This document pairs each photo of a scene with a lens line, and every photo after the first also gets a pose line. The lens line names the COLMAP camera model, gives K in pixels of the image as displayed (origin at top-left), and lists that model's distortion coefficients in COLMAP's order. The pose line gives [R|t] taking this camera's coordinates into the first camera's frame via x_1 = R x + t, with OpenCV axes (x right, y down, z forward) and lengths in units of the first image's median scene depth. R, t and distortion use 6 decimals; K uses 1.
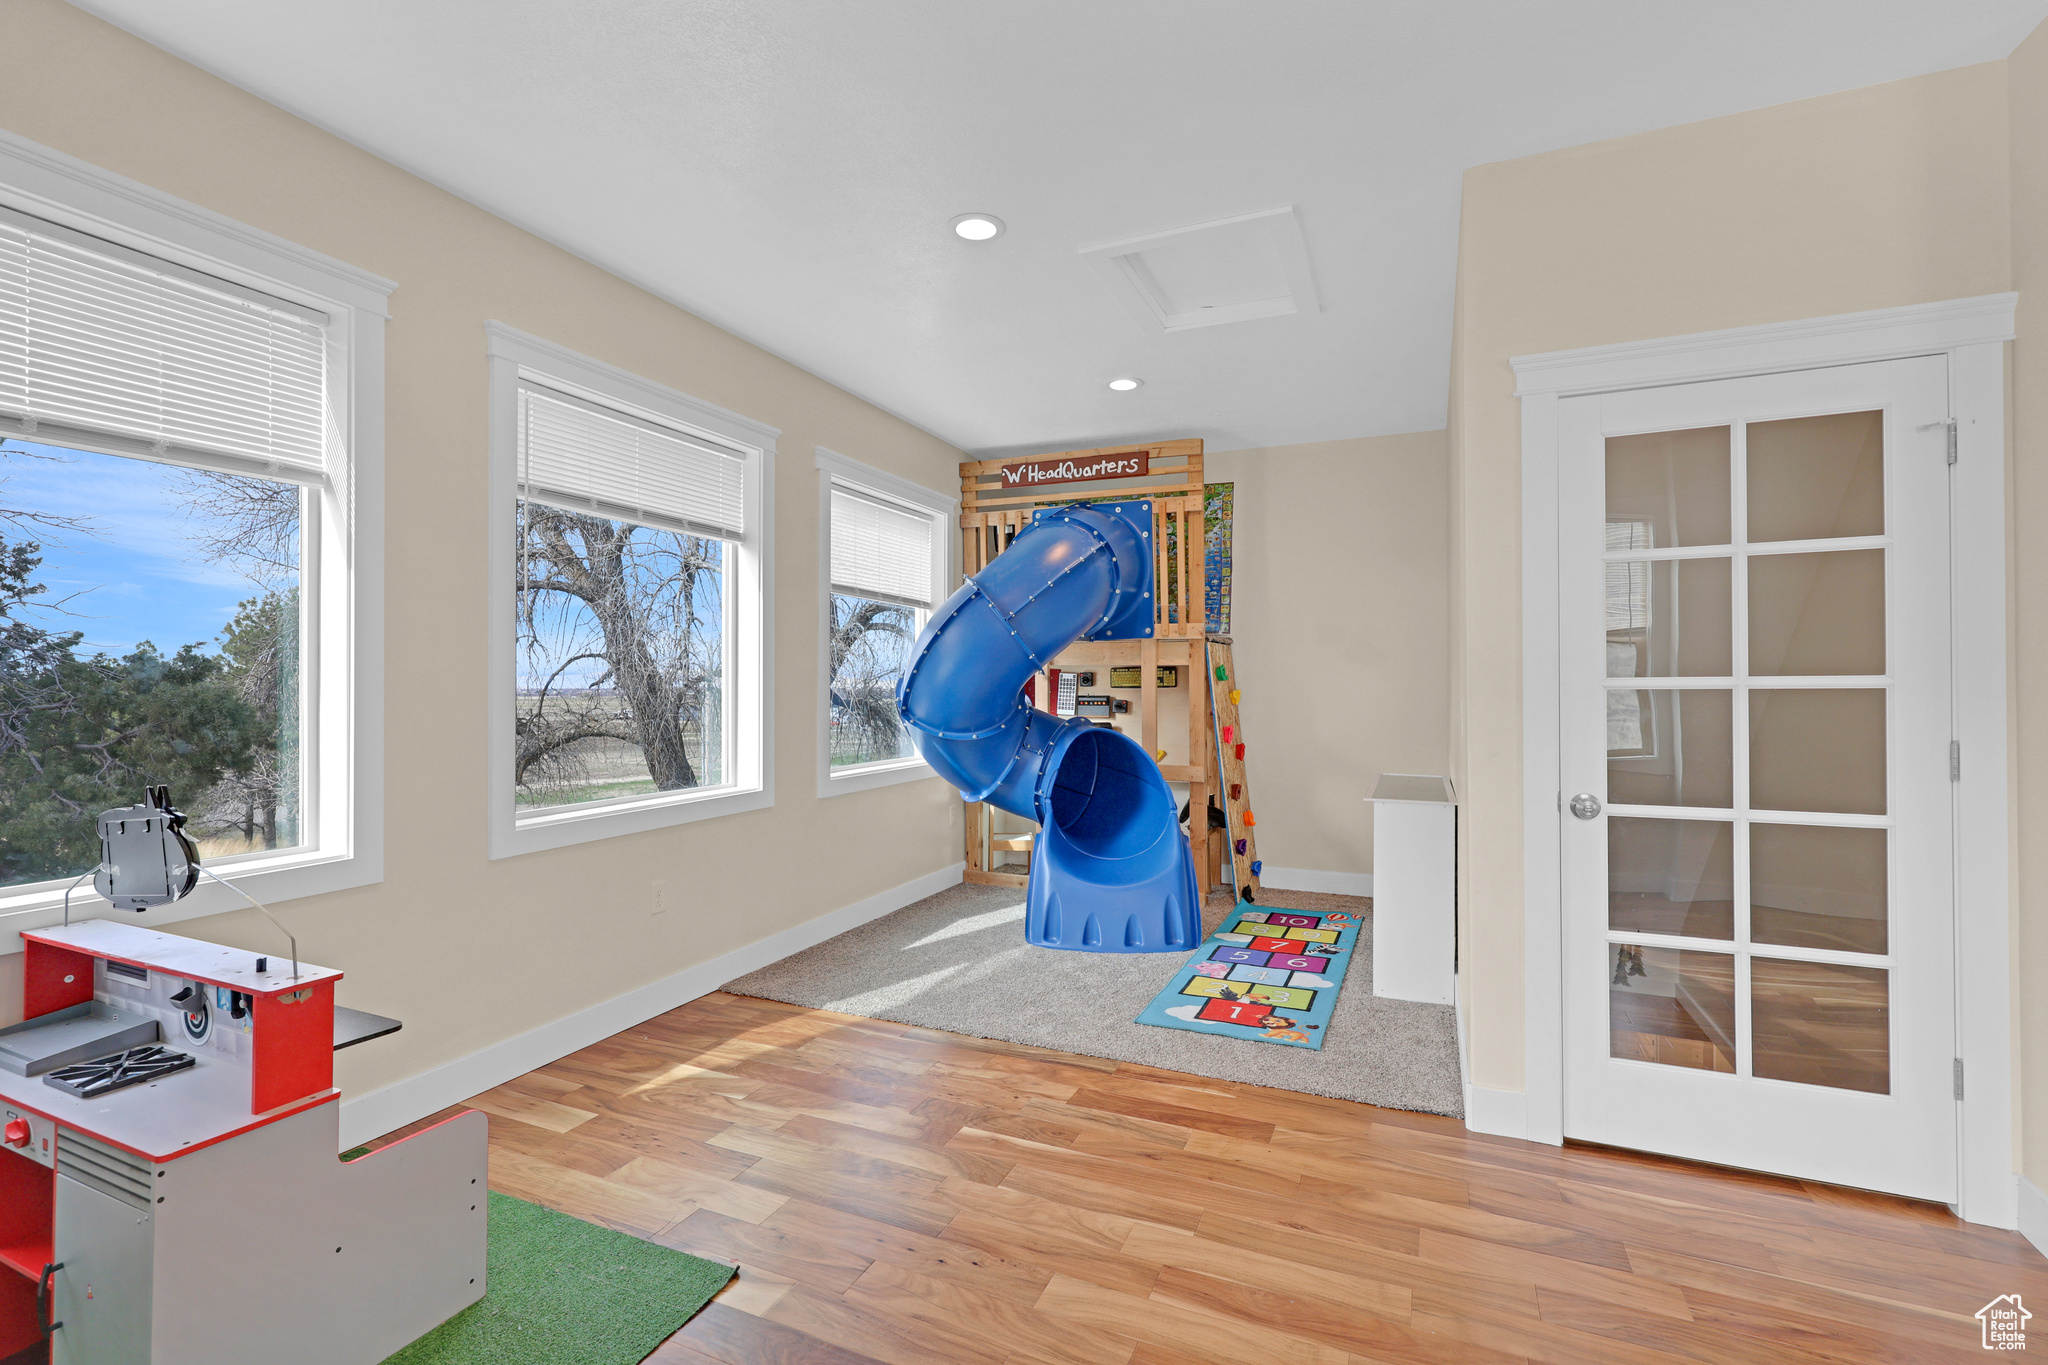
lens RADIAL K [[925.0, 0, 1024.0], [0, 925.0, 682.5], [0, 0, 1]] dist [0.003828, 0.000215]
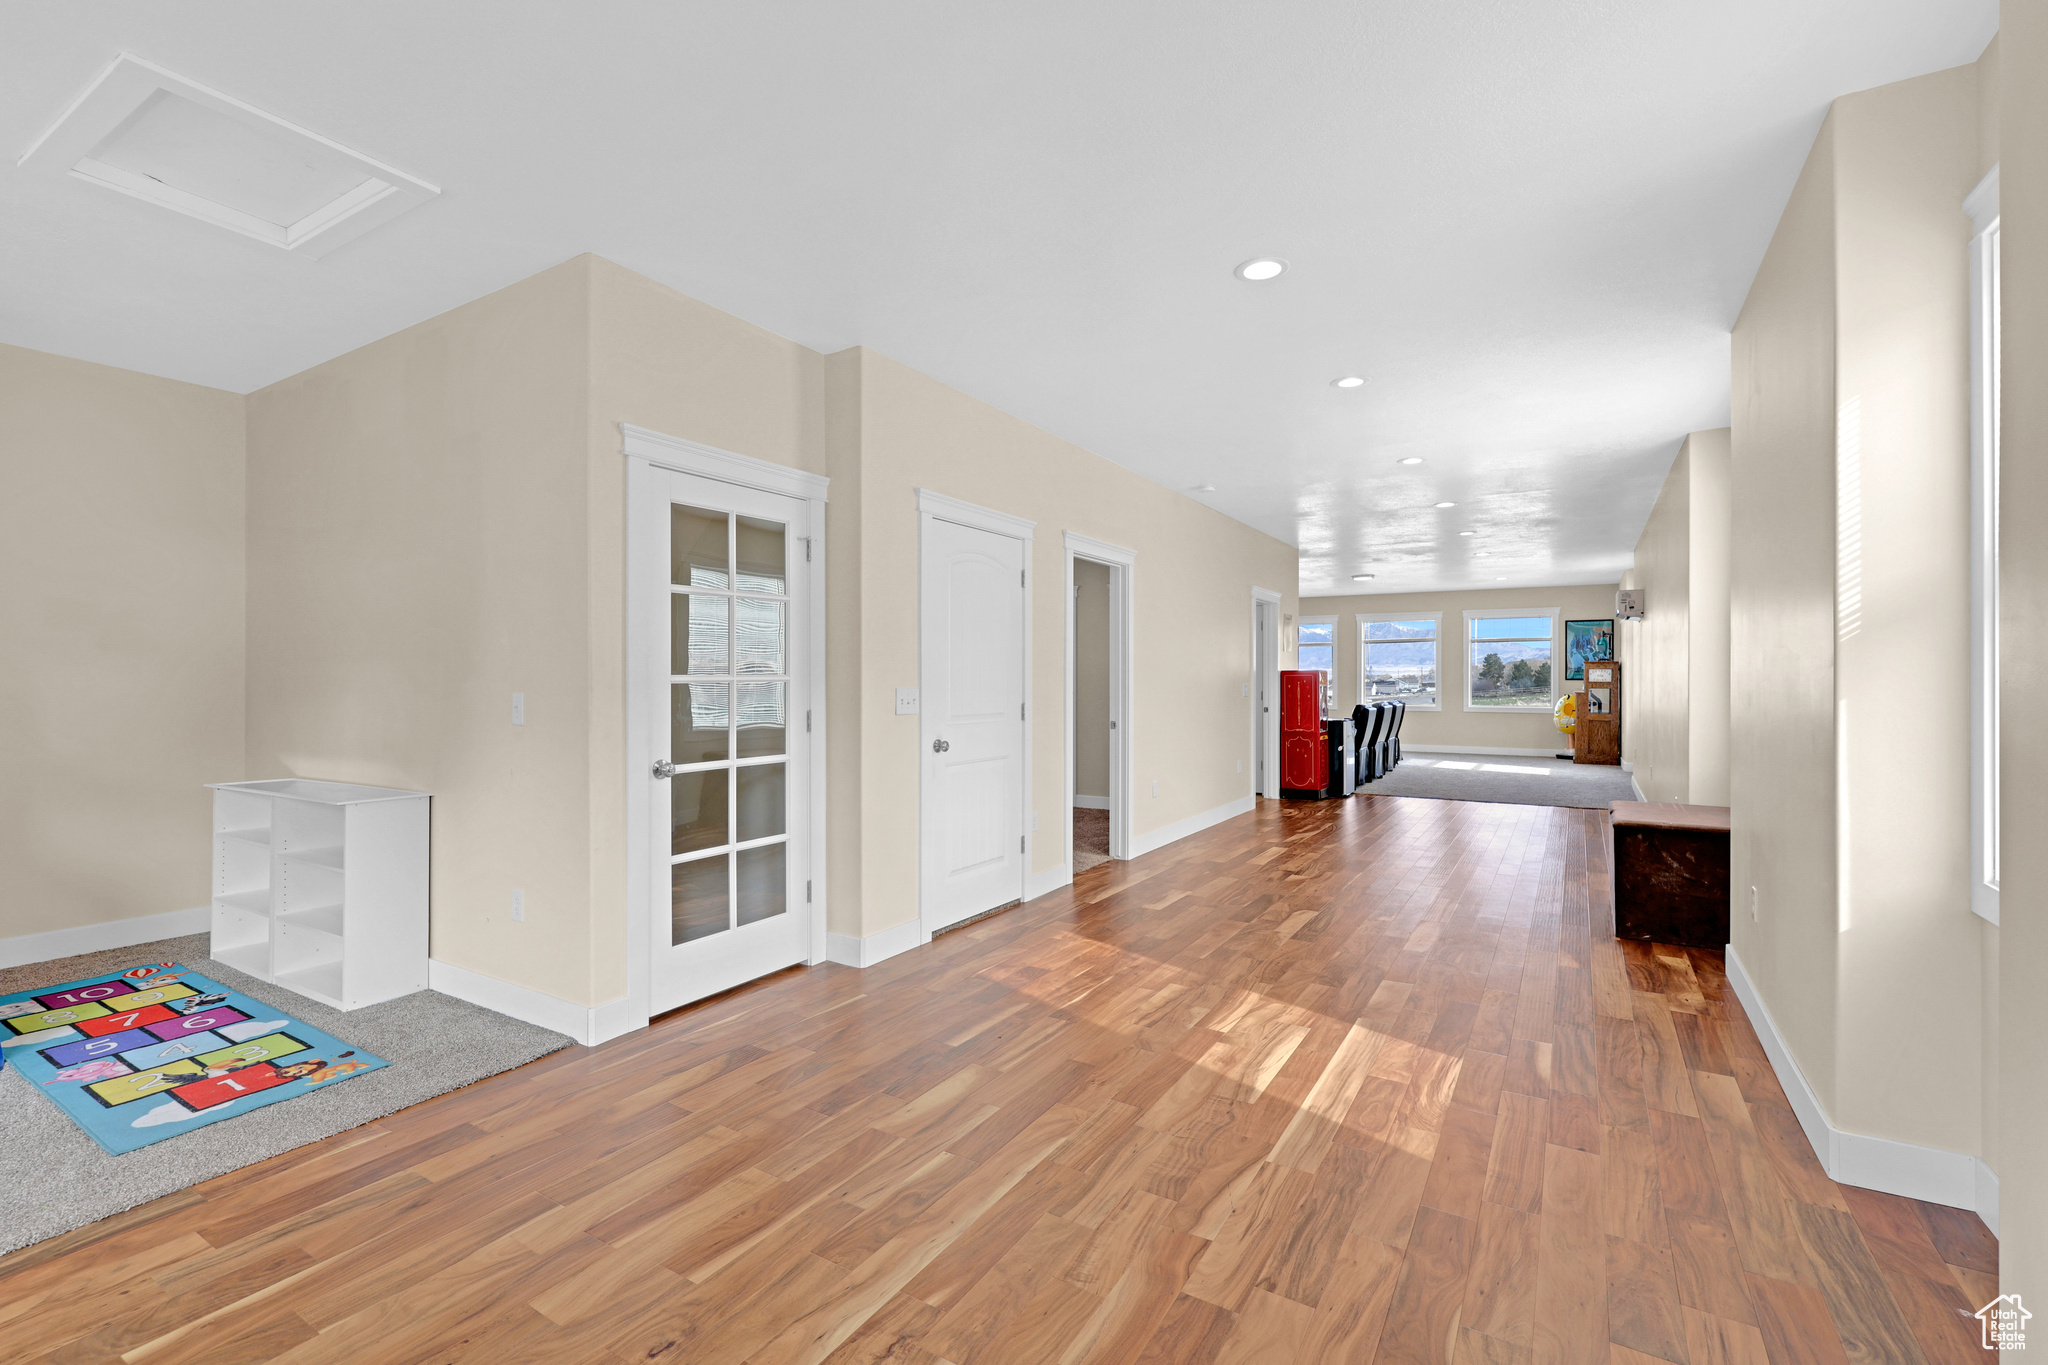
lens RADIAL K [[910.5, 0, 1006.0], [0, 910.5, 677.6], [0, 0, 1]] dist [0.003241, 0.000216]
pose [[0.141777, 0.002183, 0.989896, -0.585928], [-0.002282, 0.999996, -0.001878, 0.000793], [-0.989896, -0.001993, 0.141781, 0.276330]]
